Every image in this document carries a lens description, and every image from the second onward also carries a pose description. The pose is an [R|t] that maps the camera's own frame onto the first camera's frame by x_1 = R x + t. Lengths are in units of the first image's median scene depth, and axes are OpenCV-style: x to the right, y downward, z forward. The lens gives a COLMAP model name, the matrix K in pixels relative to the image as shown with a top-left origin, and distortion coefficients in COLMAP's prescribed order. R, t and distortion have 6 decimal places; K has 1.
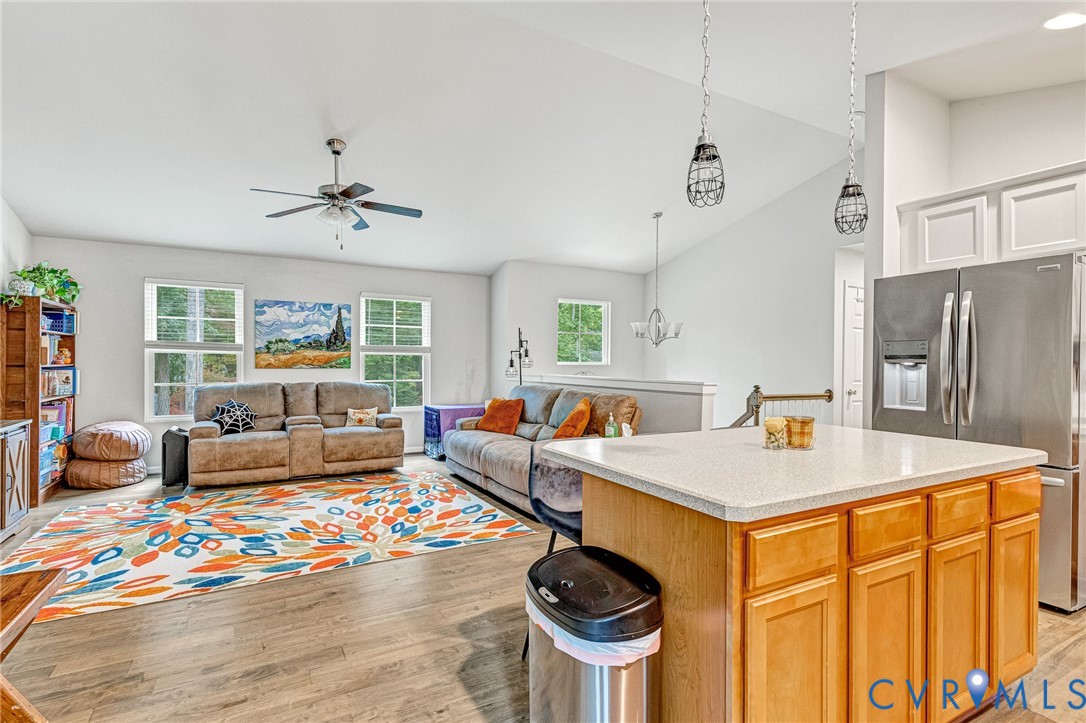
lens RADIAL K [[512.3, 0, 532.6], [0, 512.3, 363.2], [0, 0, 1]] dist [0.008479, -0.001221]
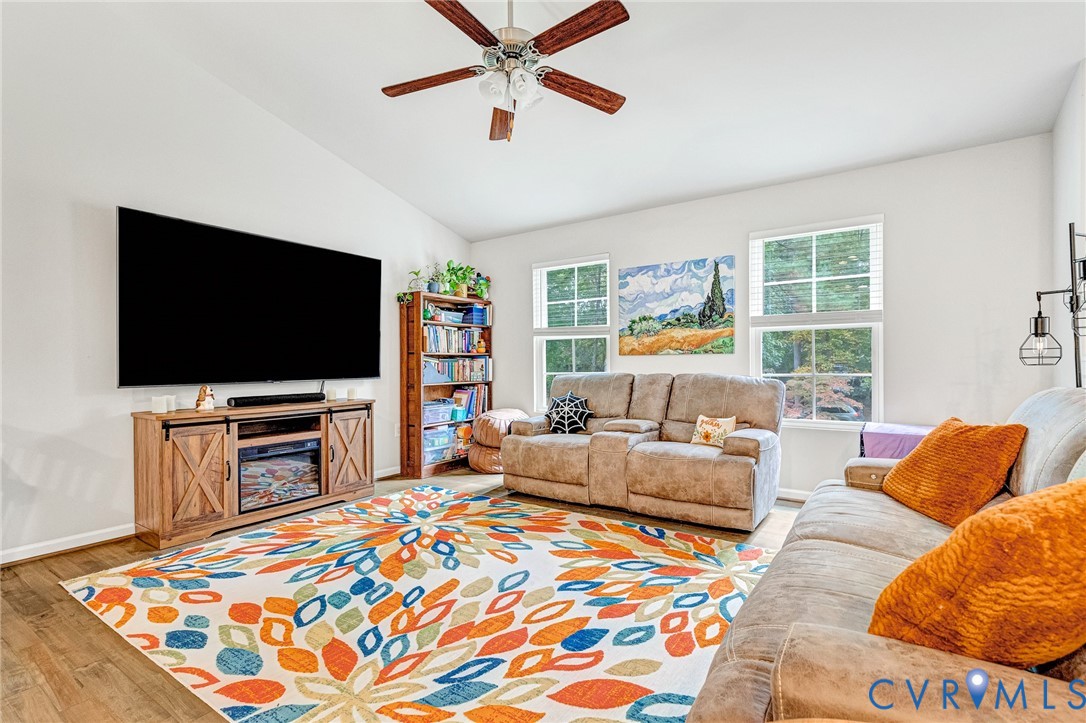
lens RADIAL K [[512.3, 0, 570.9], [0, 512.3, 364.0], [0, 0, 1]] dist [0.008479, -0.001221]
pose [[0.468547, -0.007885, -0.883403, 0.165196], [0.008737, 0.999953, -0.004291, 0.033548], [0.883395, -0.005708, 0.468594, 0.707929]]
